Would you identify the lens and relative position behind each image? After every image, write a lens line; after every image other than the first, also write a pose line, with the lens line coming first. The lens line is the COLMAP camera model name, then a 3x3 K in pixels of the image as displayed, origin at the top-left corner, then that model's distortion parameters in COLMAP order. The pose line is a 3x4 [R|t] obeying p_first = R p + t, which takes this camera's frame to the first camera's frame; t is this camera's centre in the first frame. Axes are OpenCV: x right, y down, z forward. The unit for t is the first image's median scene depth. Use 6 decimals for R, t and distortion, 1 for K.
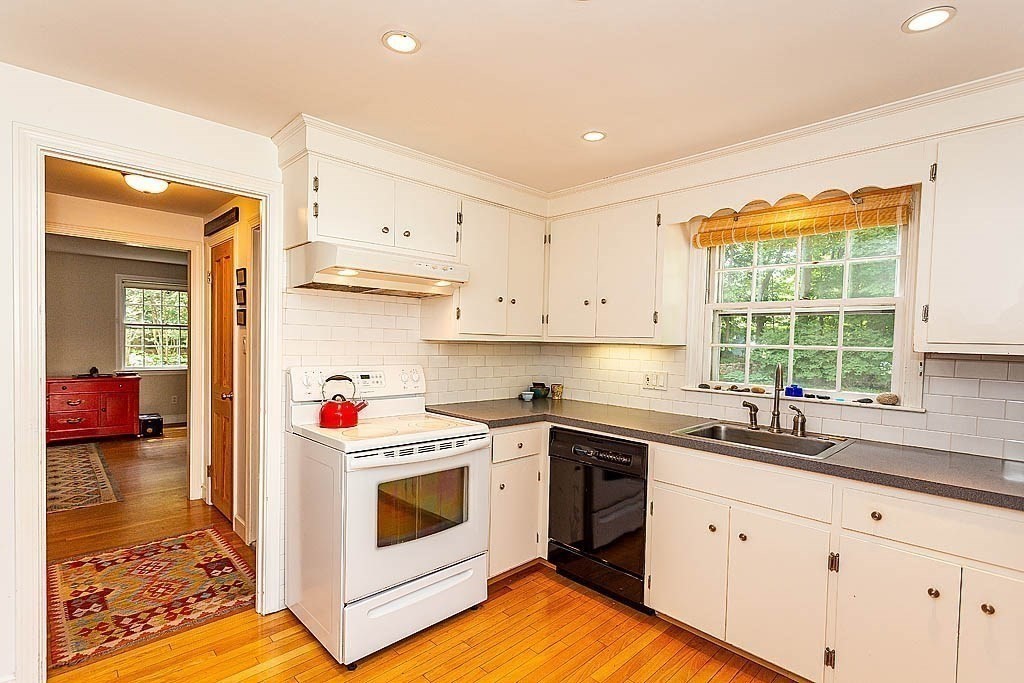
lens RADIAL K [[485.1, 0, 507.6], [0, 485.1, 358.0], [0, 0, 1]] dist [0.001757, 0.001268]
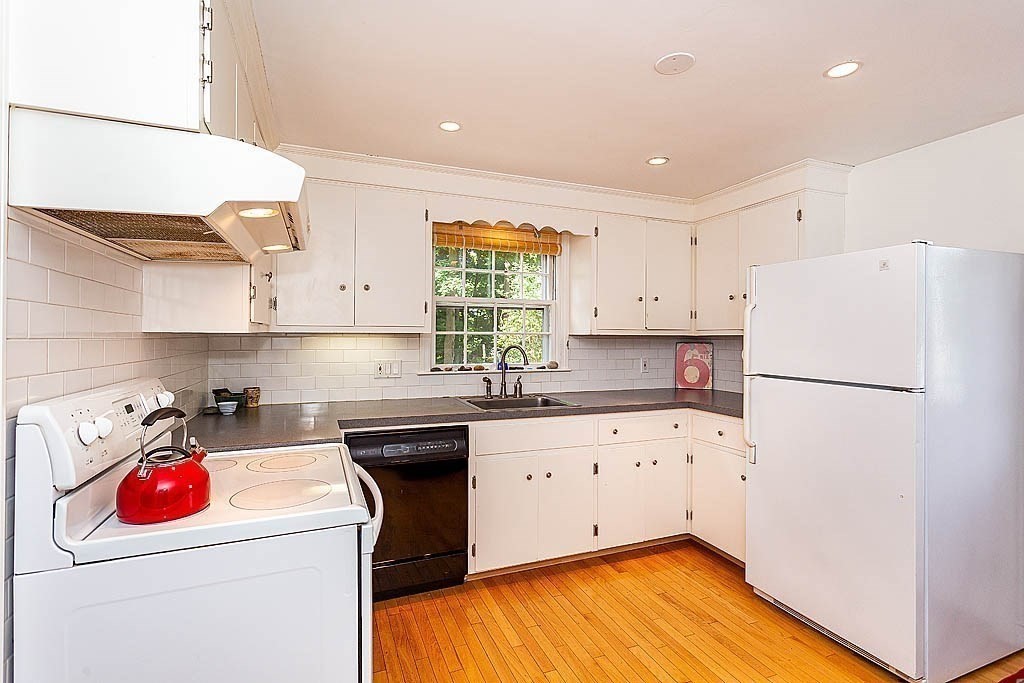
lens RADIAL K [[485.1, 0, 506.3], [0, 485.1, 335.9], [0, 0, 1]] dist [0.001757, 0.001268]
pose [[0.381299, -0.024960, 0.924115, -0.662410], [0.037350, 0.999235, 0.011578, -0.030865], [-0.923697, 0.030101, 0.381940, 0.488541]]
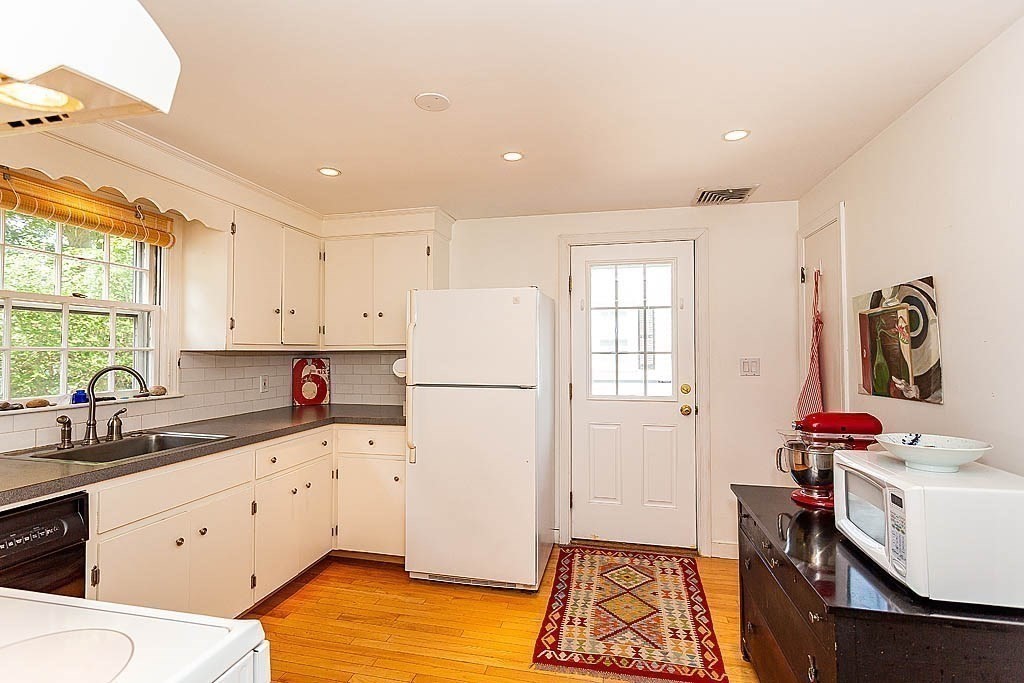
lens RADIAL K [[485.1, 0, 506.0], [0, 485.1, 342.5], [0, 0, 1]] dist [0.001757, 0.001268]
pose [[-0.542152, -0.010227, 0.840218, -0.620126], [0.016146, 0.999615, 0.022585, -0.042727], [-0.840125, 0.025810, -0.541778, 0.844051]]
